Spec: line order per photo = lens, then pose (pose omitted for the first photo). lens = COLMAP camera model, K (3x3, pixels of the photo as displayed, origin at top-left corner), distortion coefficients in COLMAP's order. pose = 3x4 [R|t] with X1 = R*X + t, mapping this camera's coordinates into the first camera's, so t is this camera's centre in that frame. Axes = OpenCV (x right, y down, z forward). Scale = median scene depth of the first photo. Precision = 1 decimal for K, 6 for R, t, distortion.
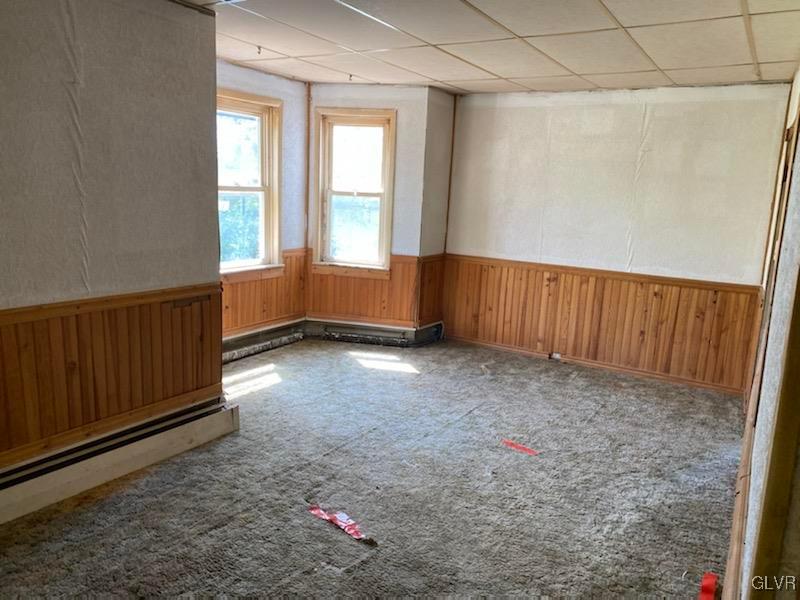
lens RADIAL K [[628.5, 0, 393.7], [0, 628.5, 298.7], [0, 0, 1]] dist [0.039706, -0.033291]
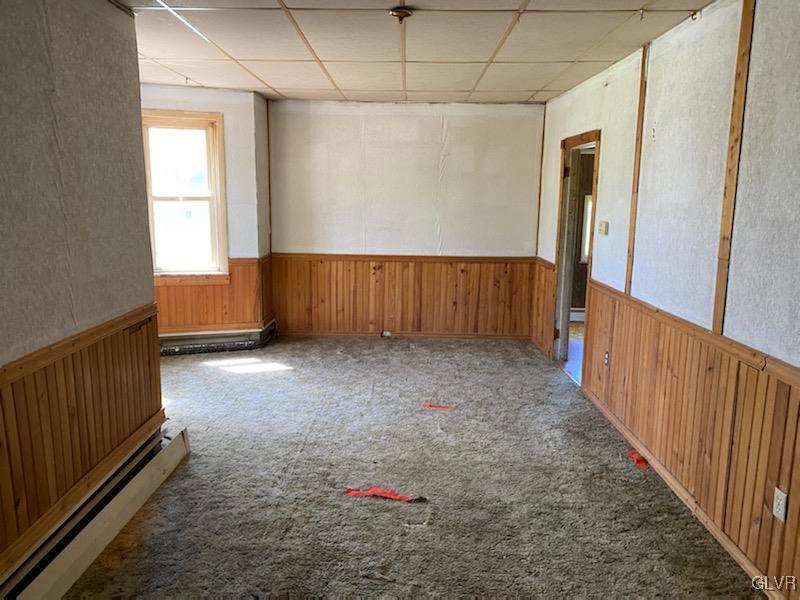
lens RADIAL K [[628.5, 0, 396.2], [0, 628.5, 302.9], [0, 0, 1]] dist [0.039706, -0.033291]
pose [[0.856257, -0.126796, 0.500746, -0.326932], [0.118627, 0.991764, 0.048281, -0.020228], [-0.502744, 0.018061, 0.864247, 0.004101]]
